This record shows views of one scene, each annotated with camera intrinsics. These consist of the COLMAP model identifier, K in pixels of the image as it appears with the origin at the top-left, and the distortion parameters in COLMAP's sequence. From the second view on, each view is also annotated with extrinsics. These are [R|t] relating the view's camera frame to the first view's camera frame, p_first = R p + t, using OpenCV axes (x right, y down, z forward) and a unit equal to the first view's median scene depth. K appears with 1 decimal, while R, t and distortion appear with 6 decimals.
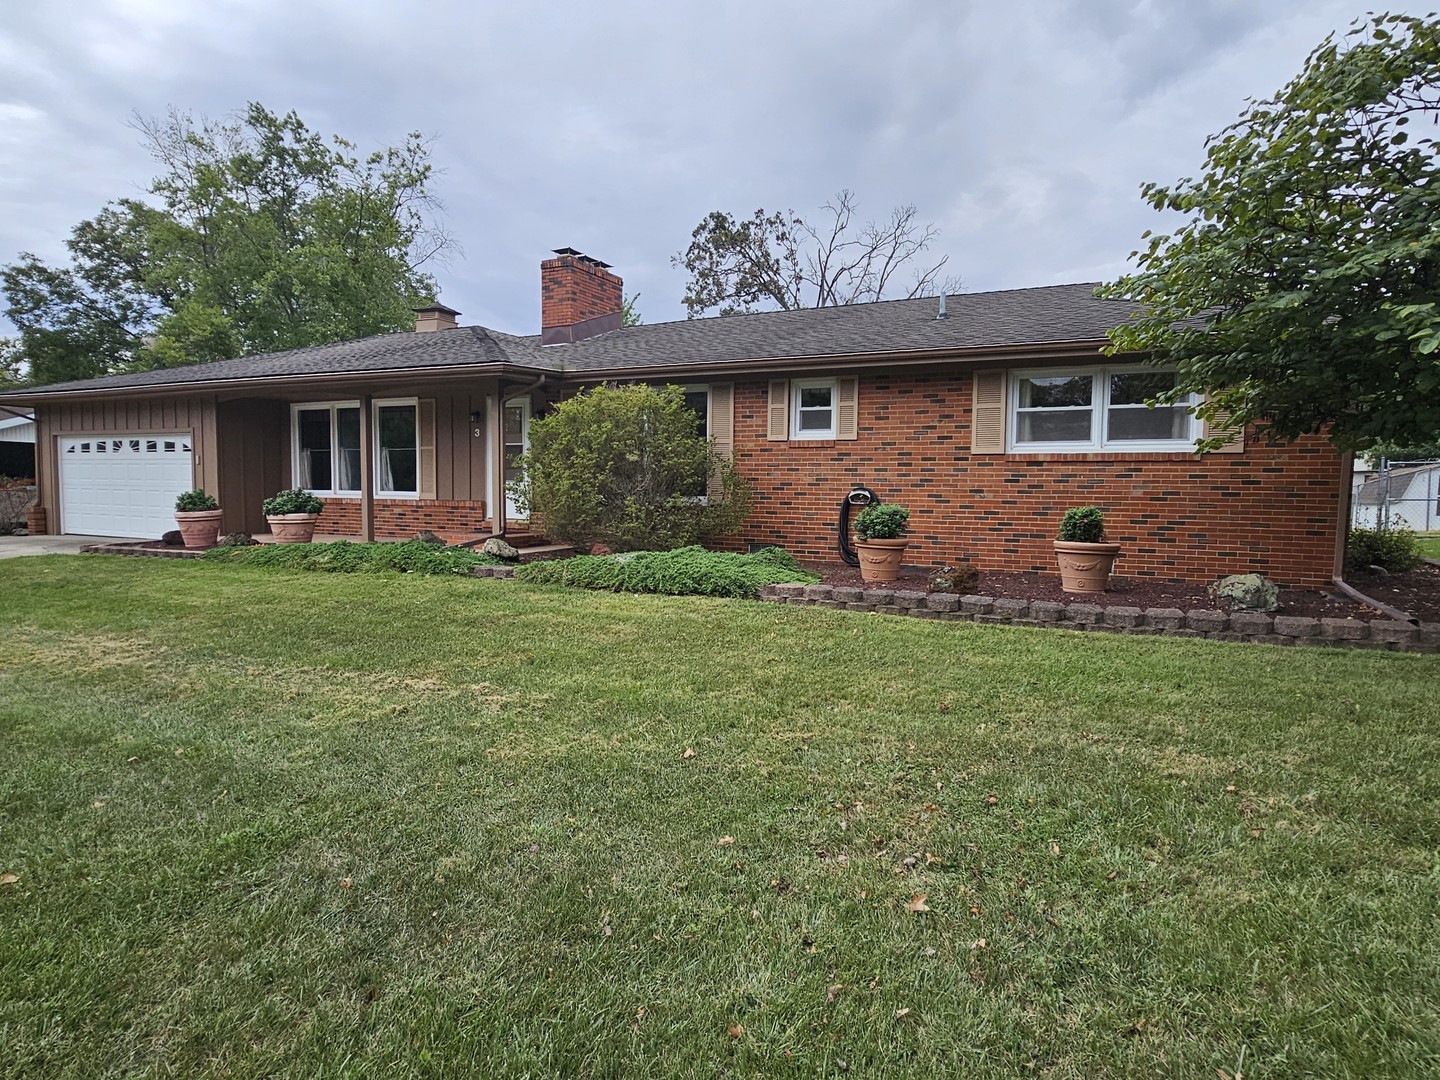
lens RADIAL K [[855.6, 0, 723.3], [0, 855.6, 539.7], [0, 0, 1]] dist [-0.001467, 0.001302]
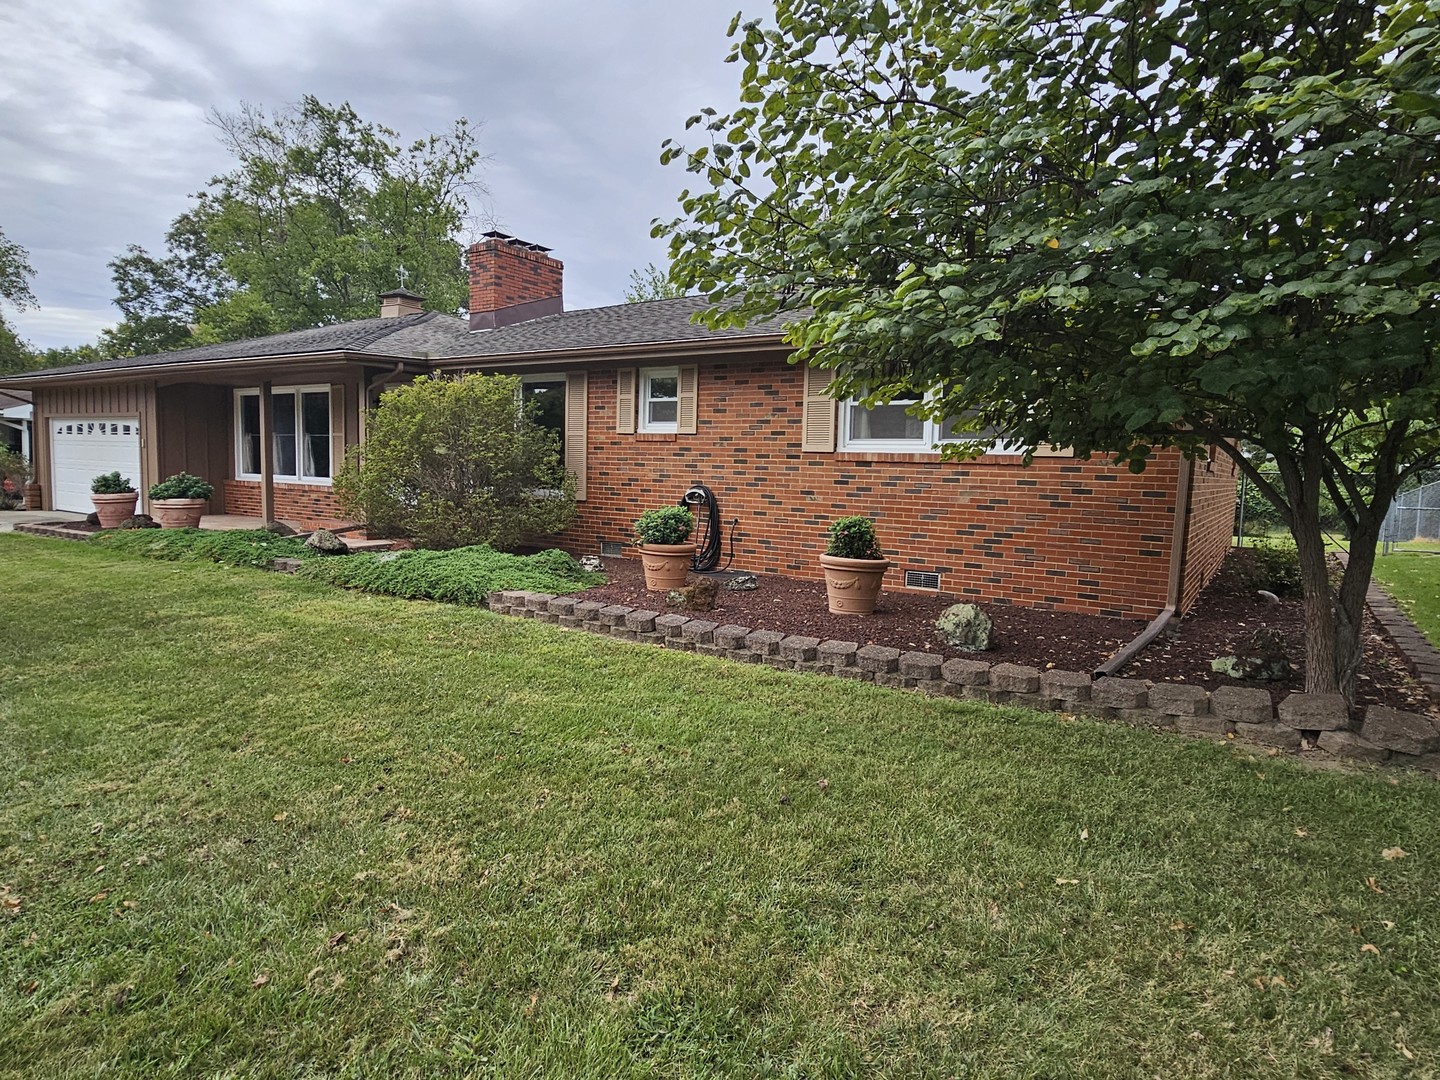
lens RADIAL K [[853.6, 0, 717.4], [0, 853.6, 542.9], [0, 0, 1]] dist [0.000465, -0.000093]
pose [[0.990808, 0.029023, -0.132123, 0.278422], [-0.025879, 0.999341, 0.025448, -0.020763], [0.132775, -0.021795, 0.990907, 0.074873]]
